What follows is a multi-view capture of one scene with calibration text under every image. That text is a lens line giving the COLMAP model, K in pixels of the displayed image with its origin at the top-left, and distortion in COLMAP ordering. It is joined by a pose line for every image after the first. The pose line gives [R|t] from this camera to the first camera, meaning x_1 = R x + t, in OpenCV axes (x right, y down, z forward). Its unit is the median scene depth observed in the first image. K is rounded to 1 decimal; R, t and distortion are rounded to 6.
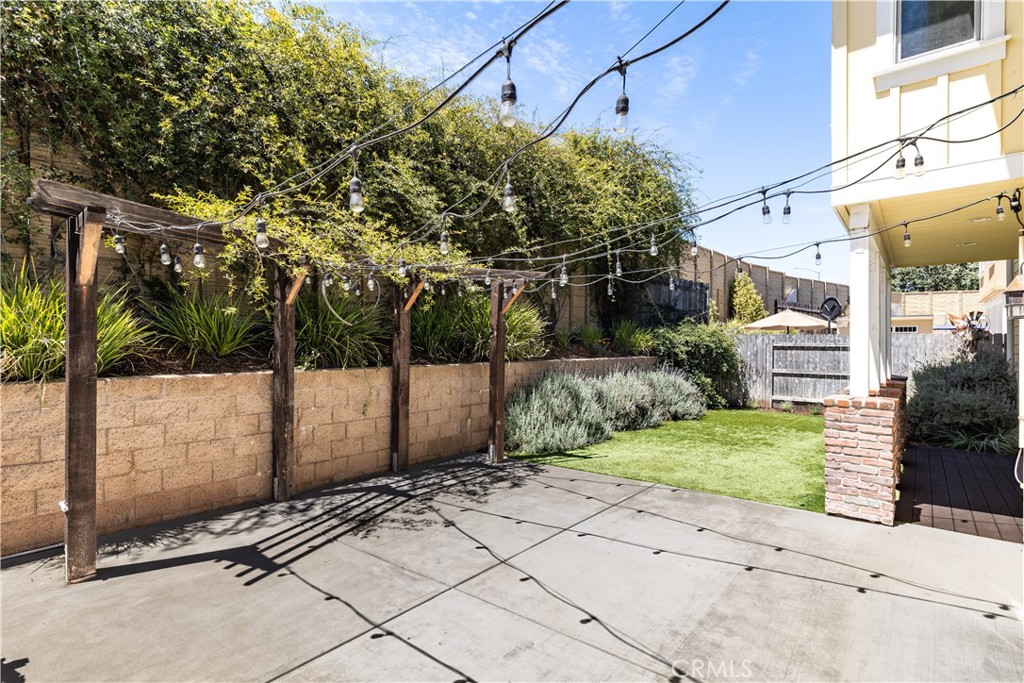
lens RADIAL K [[488.1, 0, 513.5], [0, 488.1, 345.7], [0, 0, 1]] dist [0.002042, 0.000215]
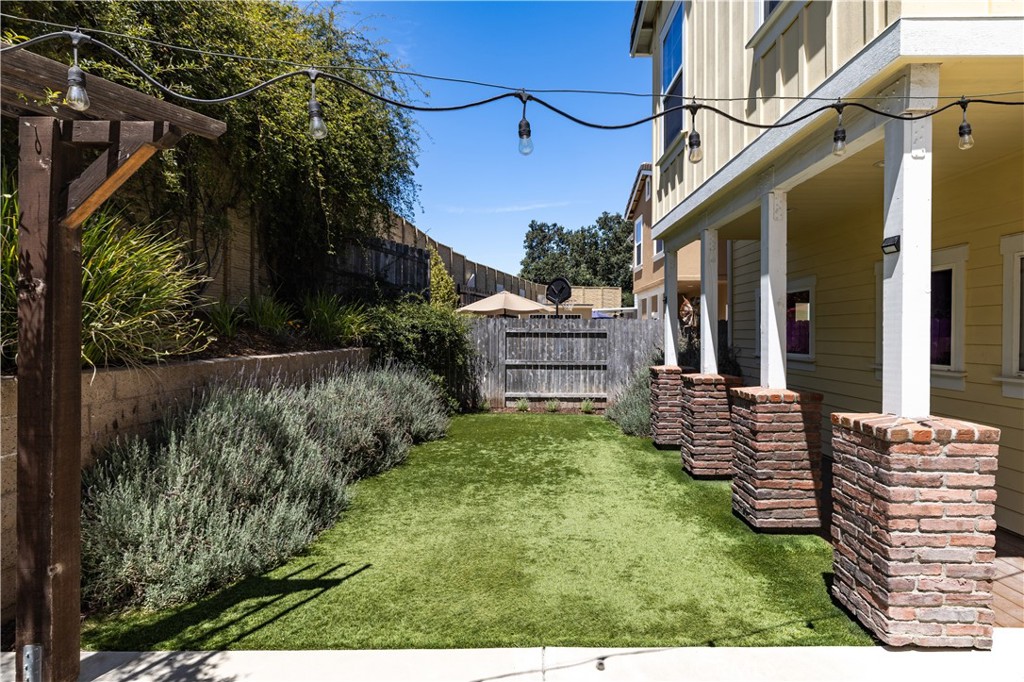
lens RADIAL K [[518.7, 0, 516.3], [0, 518.7, 339.2], [0, 0, 1]] dist [-0.000609, -0.002193]
pose [[0.778694, -0.007717, 0.627356, -0.005869], [0.001256, 0.999942, 0.010742, 0.003804], [-0.627402, -0.007577, 0.778658, 0.402563]]
